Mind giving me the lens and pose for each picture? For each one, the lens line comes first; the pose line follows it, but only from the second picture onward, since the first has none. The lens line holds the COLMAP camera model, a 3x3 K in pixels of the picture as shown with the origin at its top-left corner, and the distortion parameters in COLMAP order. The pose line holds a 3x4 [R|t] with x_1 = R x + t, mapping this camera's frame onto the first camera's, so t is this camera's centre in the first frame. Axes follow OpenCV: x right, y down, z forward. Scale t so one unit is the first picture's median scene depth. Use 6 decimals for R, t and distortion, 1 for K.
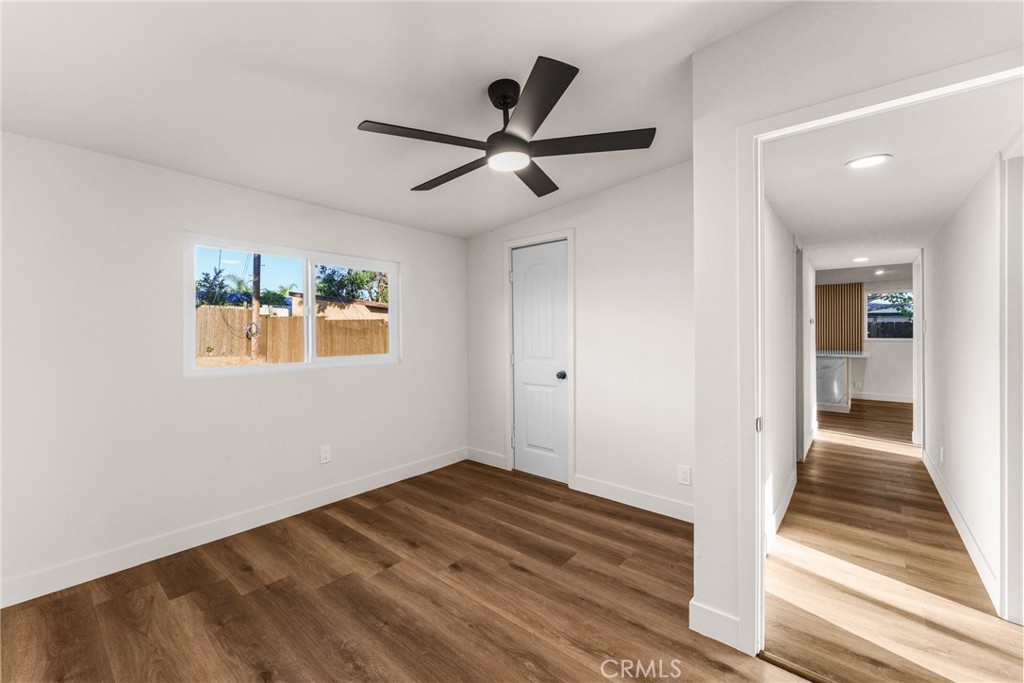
lens RADIAL K [[409.4, 0, 508.9], [0, 409.4, 337.5], [0, 0, 1]] dist [0.000172, -0.000193]
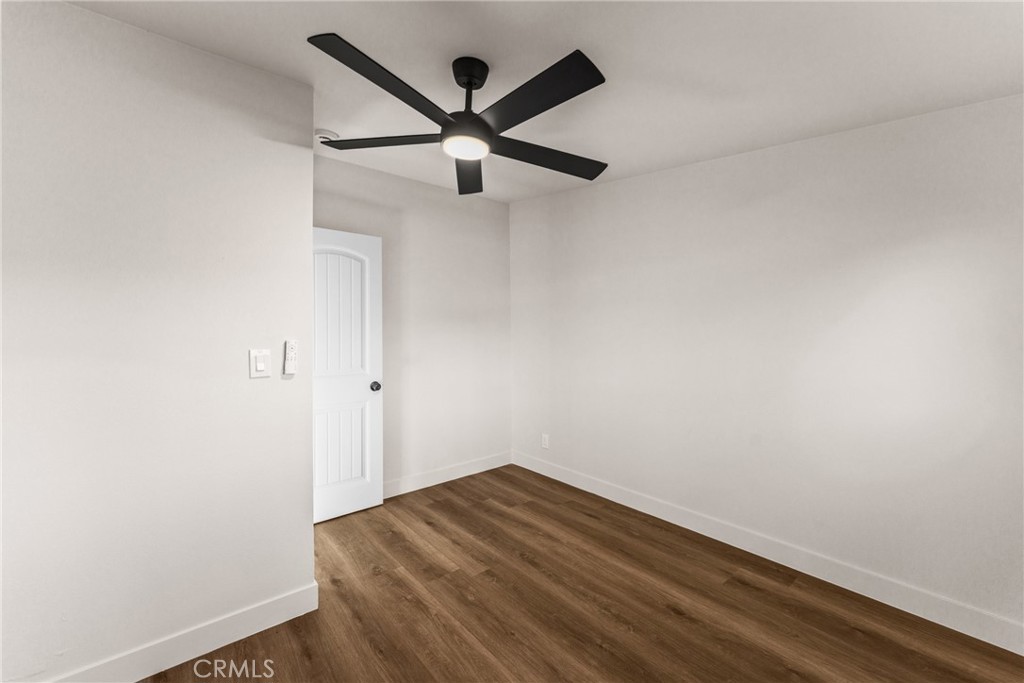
lens RADIAL K [[409.4, 0, 514.7], [0, 409.4, 337.2], [0, 0, 1]] dist [0.000172, -0.000193]
pose [[-0.986365, 0.006901, 0.164427, -0.271969], [0.009112, 0.999878, 0.012695, -0.030043], [-0.164319, 0.014020, -0.986308, 2.008803]]
